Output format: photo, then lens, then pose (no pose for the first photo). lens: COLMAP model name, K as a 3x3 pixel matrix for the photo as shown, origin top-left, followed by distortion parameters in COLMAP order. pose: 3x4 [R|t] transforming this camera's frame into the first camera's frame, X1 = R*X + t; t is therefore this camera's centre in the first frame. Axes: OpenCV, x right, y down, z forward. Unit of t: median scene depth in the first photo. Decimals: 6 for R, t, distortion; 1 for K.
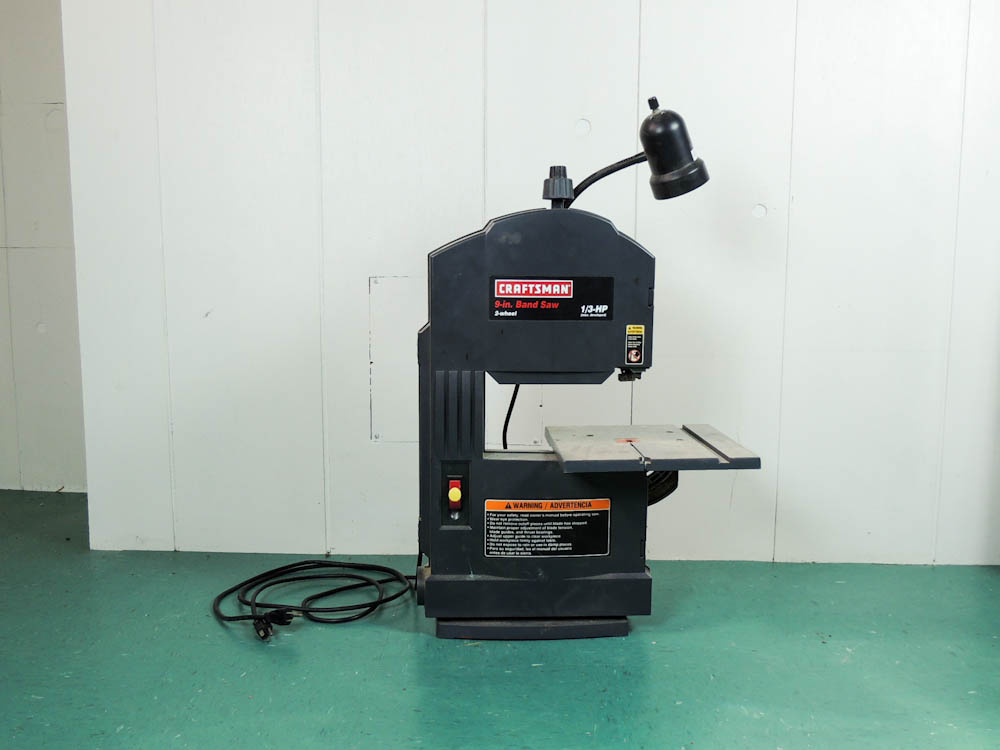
lens RADIAL K [[930.0, 0, 500.3], [0, 930.0, 379.6], [0, 0, 1]] dist [-0.004775, -0.006067]
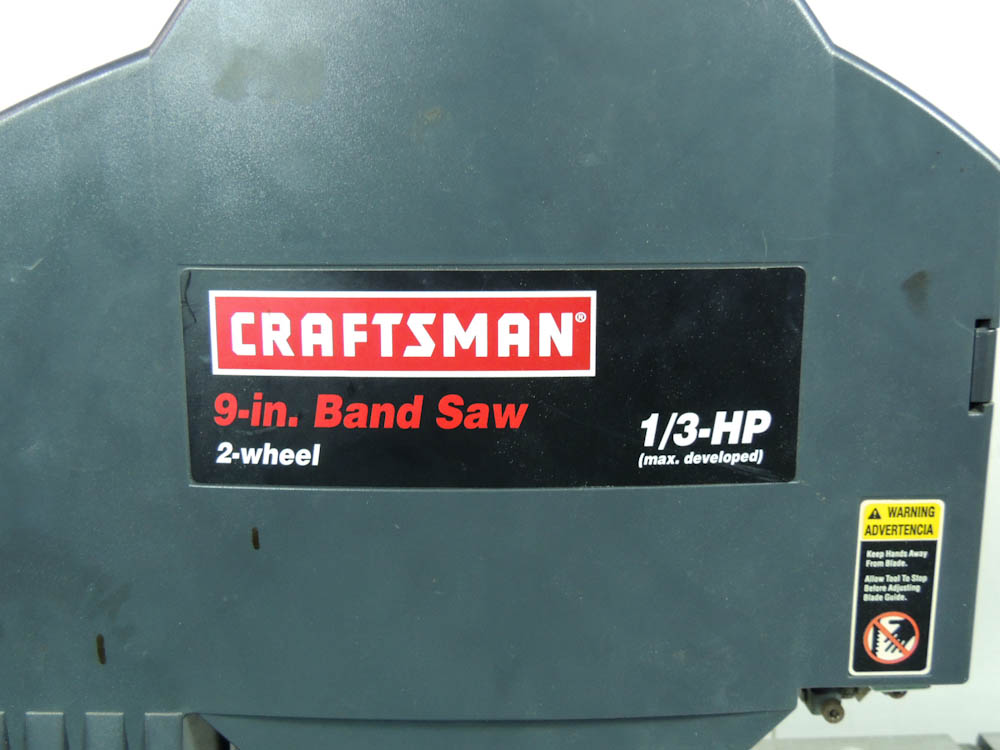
lens RADIAL K [[1019.7, 0, 497.1], [0, 1019.7, 375.0], [0, 0, 1]] dist [0.004065, 0.000000]
pose [[0.998683, -0.002814, -0.051238, 0.067637], [0.003755, 0.999826, 0.018281, -0.092575], [0.051178, -0.018449, 0.998519, 0.781516]]
